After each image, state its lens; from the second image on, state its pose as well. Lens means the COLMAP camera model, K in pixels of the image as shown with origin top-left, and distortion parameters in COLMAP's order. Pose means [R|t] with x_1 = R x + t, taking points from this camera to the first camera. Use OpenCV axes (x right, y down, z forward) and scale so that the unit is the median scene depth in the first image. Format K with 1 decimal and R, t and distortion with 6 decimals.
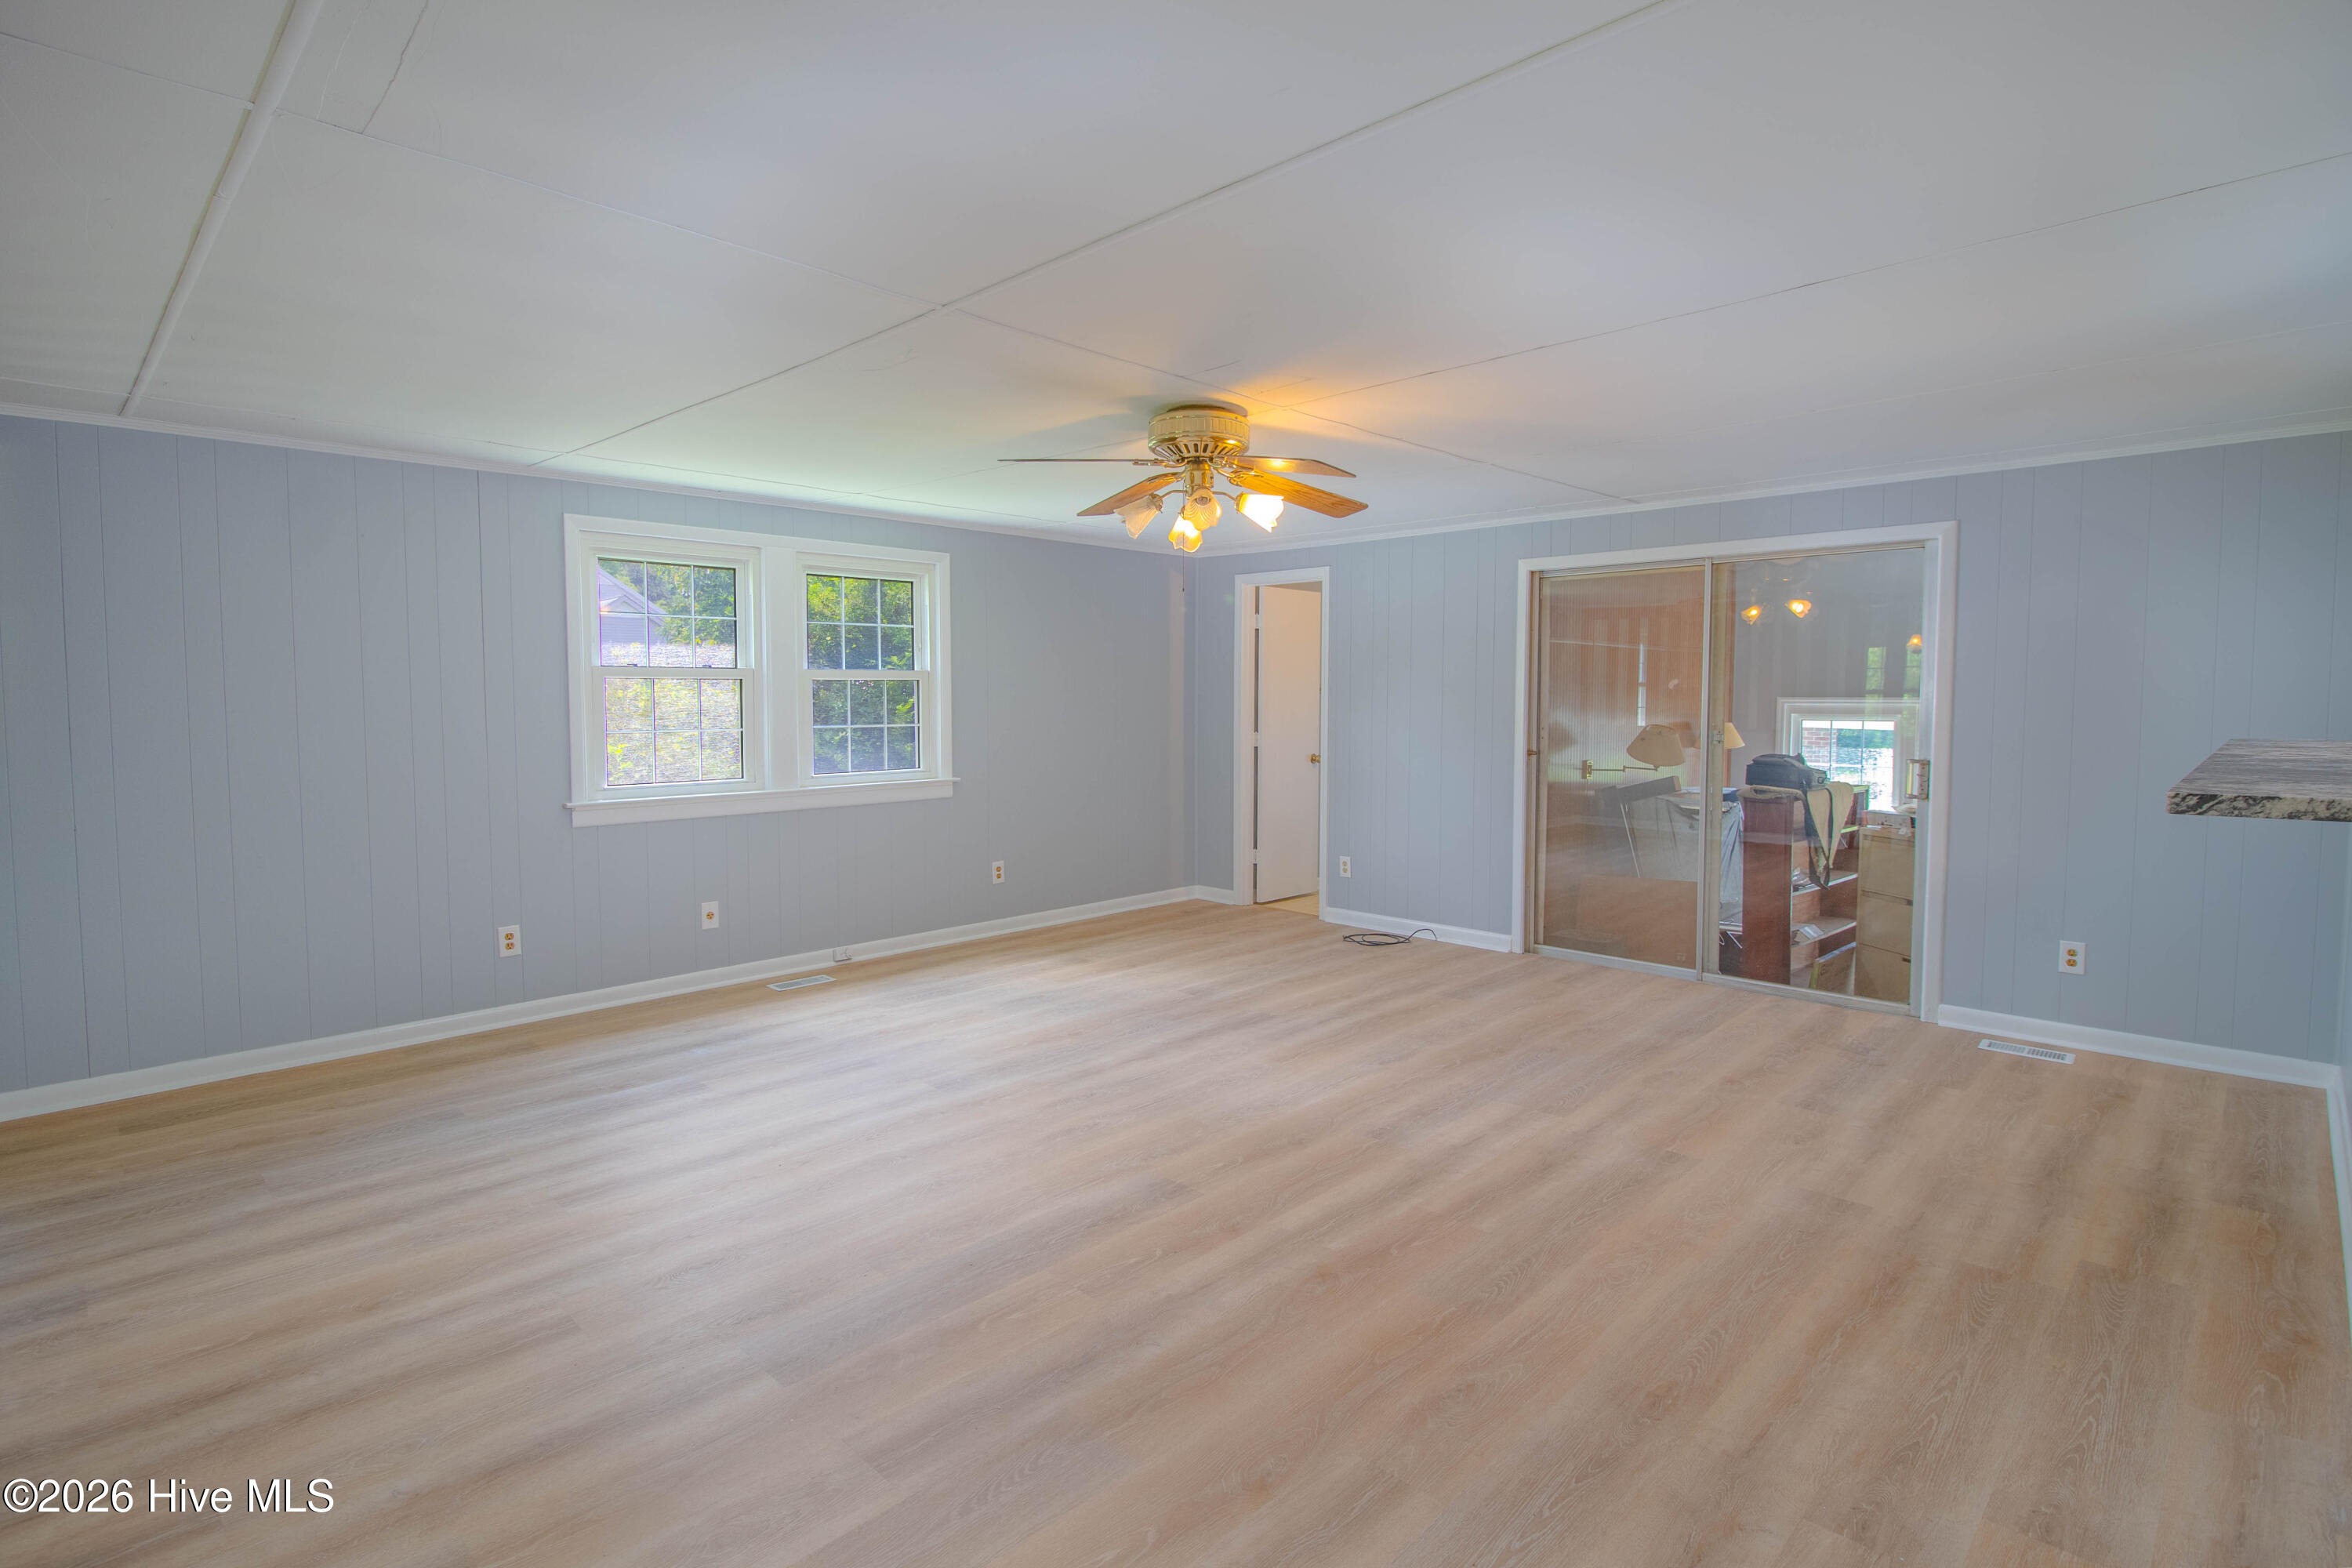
lens RADIAL K [[1102.2, 0, 1188.7], [0, 1102.2, 757.0], [0, 0, 1]] dist [0.004523, -0.015270]
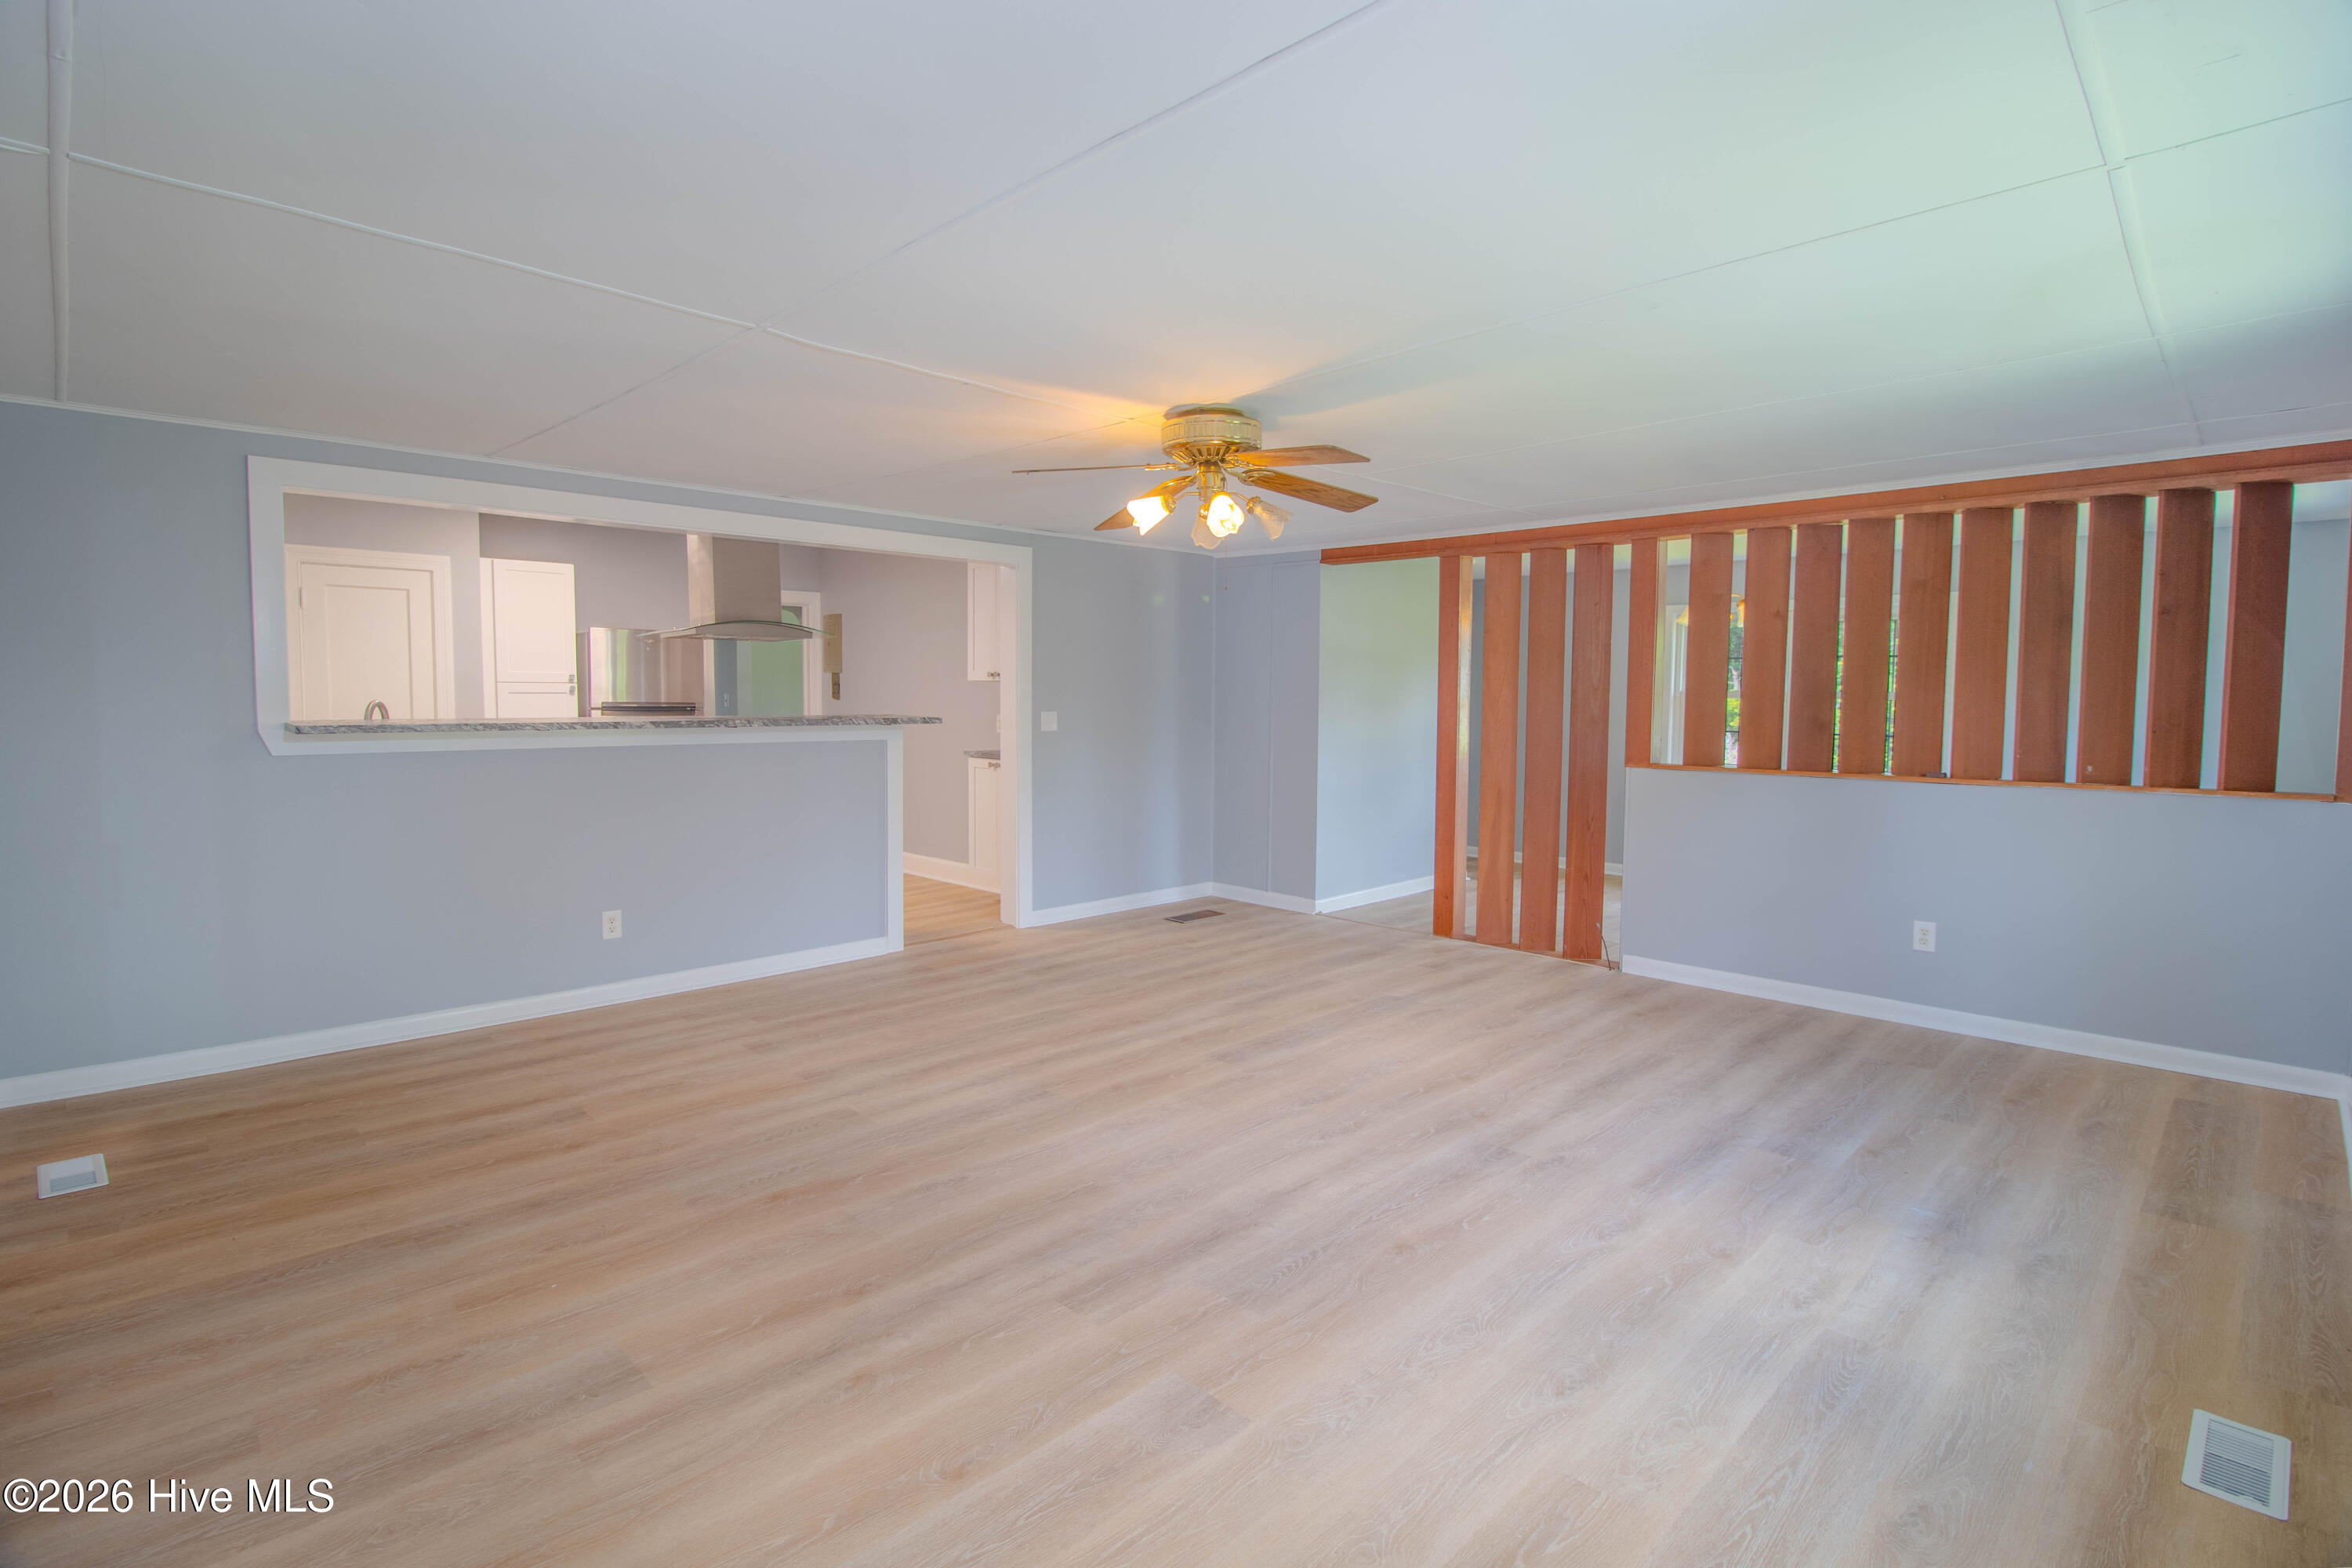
lens RADIAL K [[1102.2, 0, 1188.7], [0, 1102.2, 757.0], [0, 0, 1]] dist [0.004523, -0.015270]
pose [[-0.999850, -0.008097, 0.015335, 0.011808], [-0.006238, 0.993037, 0.117638, -0.112869], [-0.016181, 0.117525, -0.992938, 1.930357]]
